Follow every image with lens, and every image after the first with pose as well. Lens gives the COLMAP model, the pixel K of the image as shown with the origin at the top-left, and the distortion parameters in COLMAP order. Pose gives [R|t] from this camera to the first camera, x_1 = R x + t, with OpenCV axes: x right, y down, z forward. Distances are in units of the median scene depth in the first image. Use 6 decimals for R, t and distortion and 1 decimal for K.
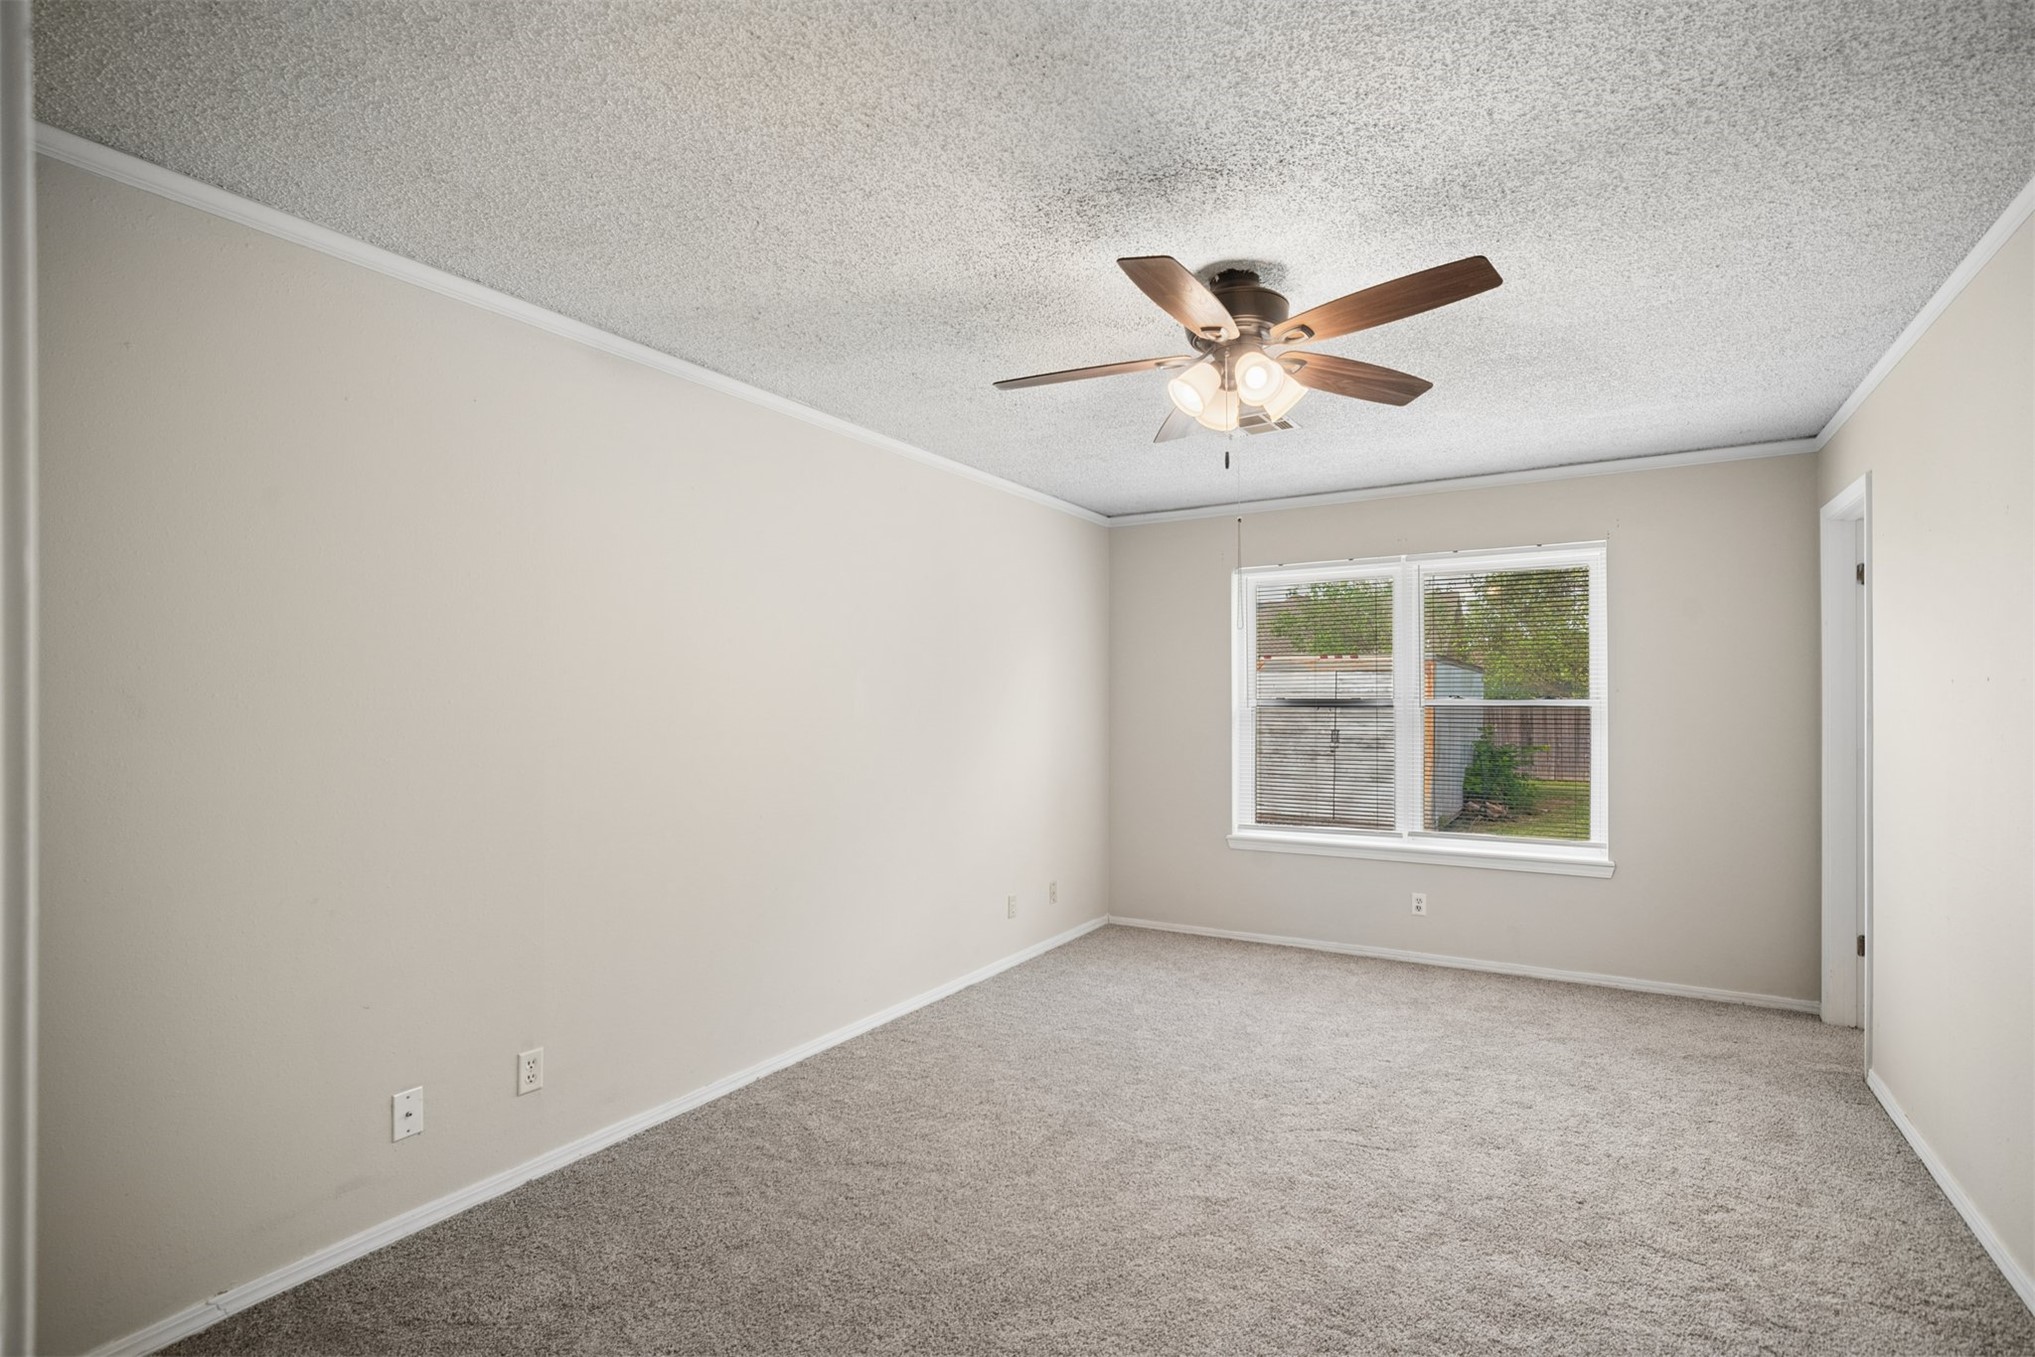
lens RADIAL K [[955.1, 0, 1026.2], [0, 955.1, 691.2], [0, 0, 1]] dist [-0.016247, 0.014283]
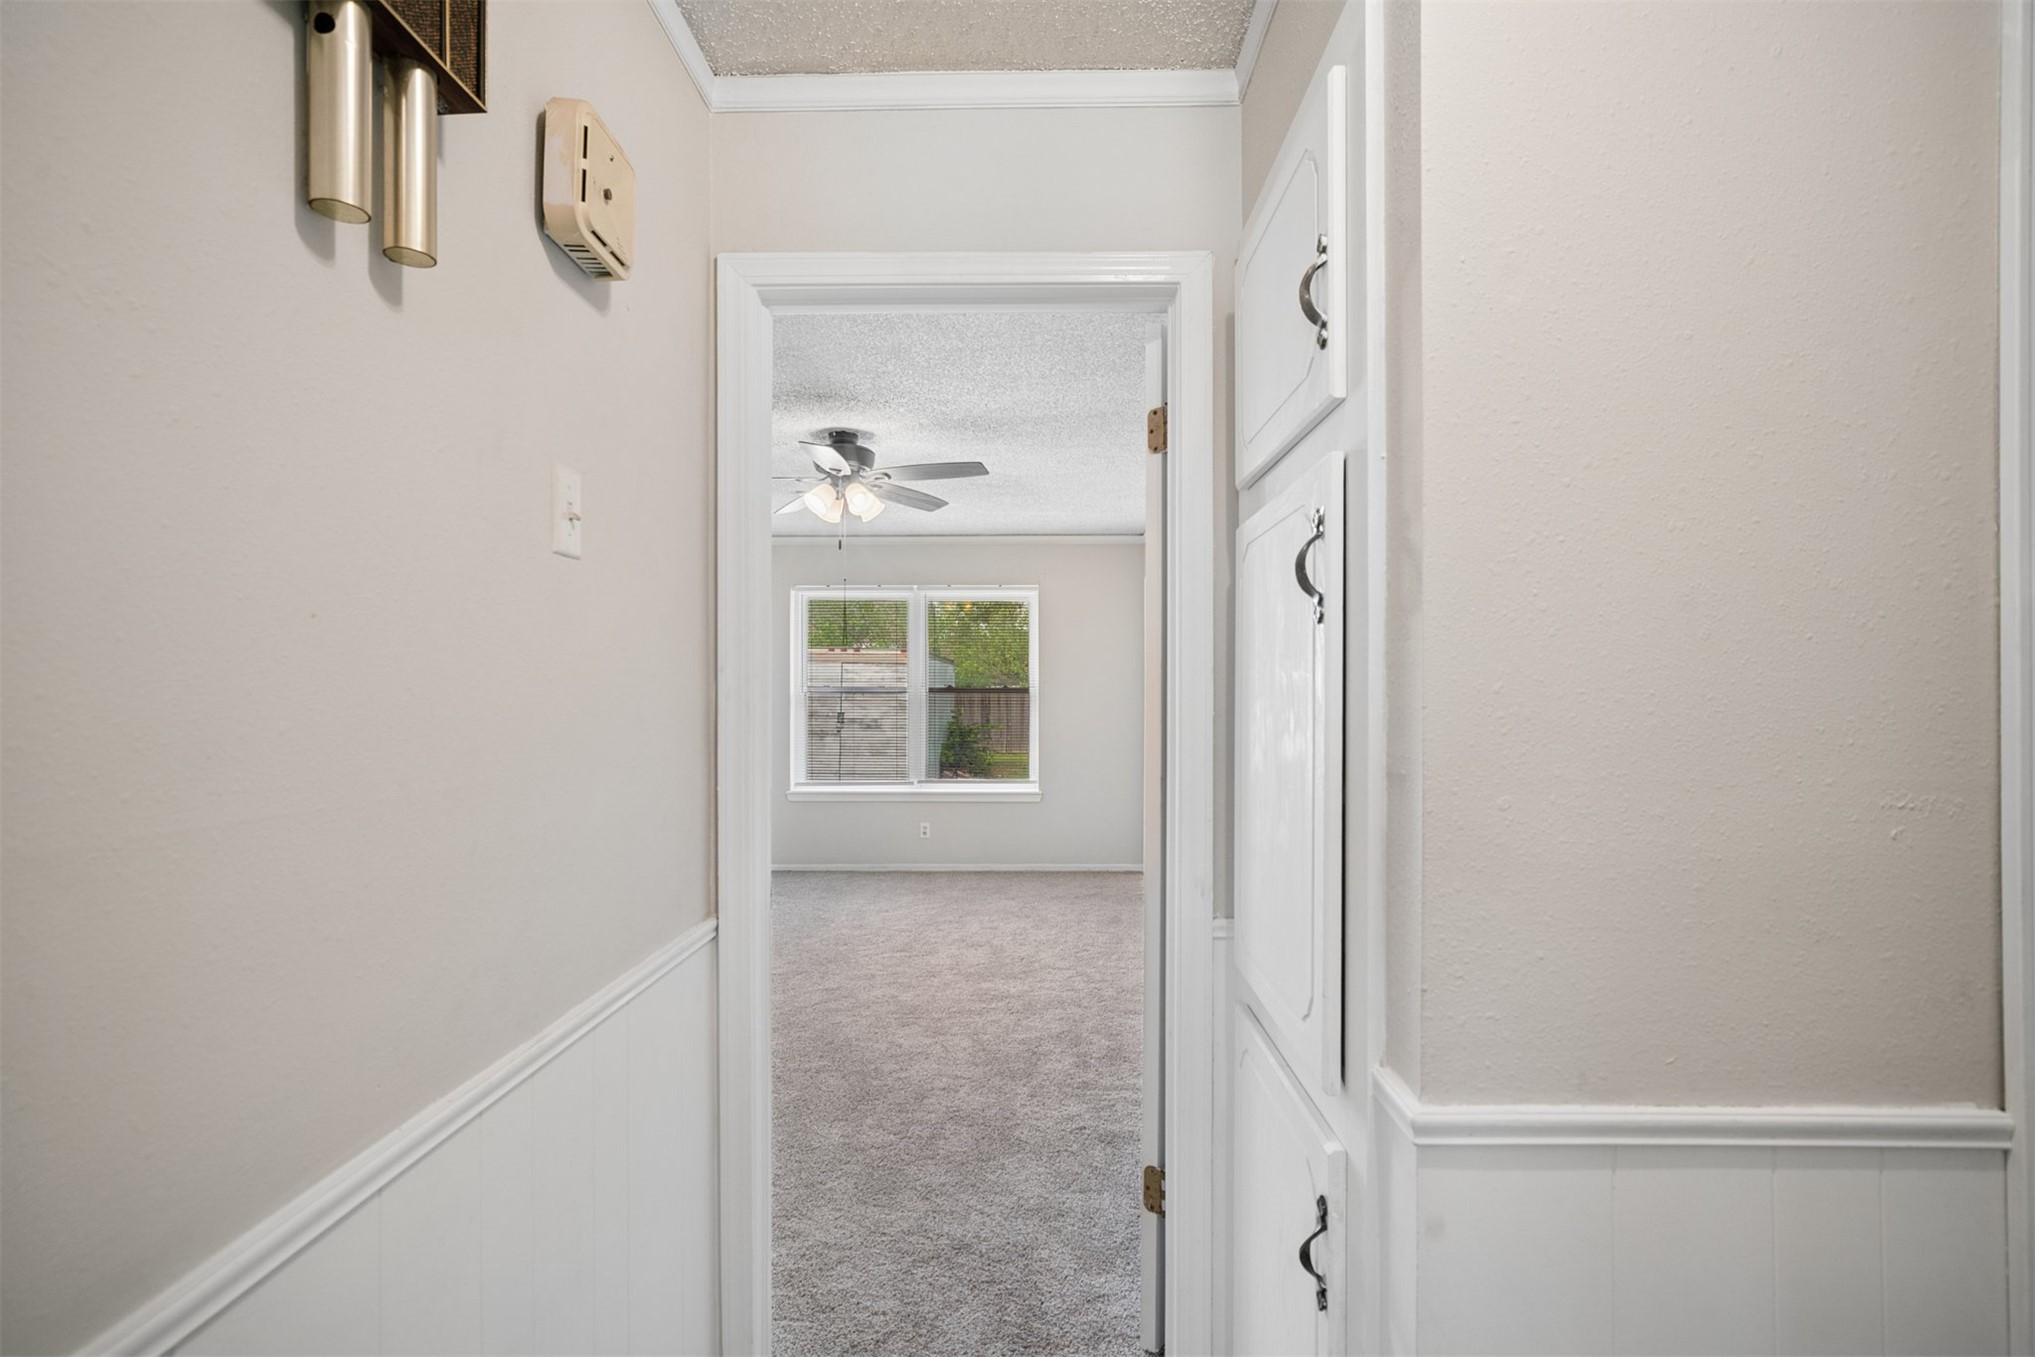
lens RADIAL K [[955.1, 0, 1026.2], [0, 955.1, 691.2], [0, 0, 1]] dist [-0.016247, 0.014283]
pose [[0.863198, -0.002598, 0.504859, -0.279267], [-0.004439, 0.999909, 0.012736, -0.006217], [-0.504846, -0.013235, 0.863108, -0.484361]]
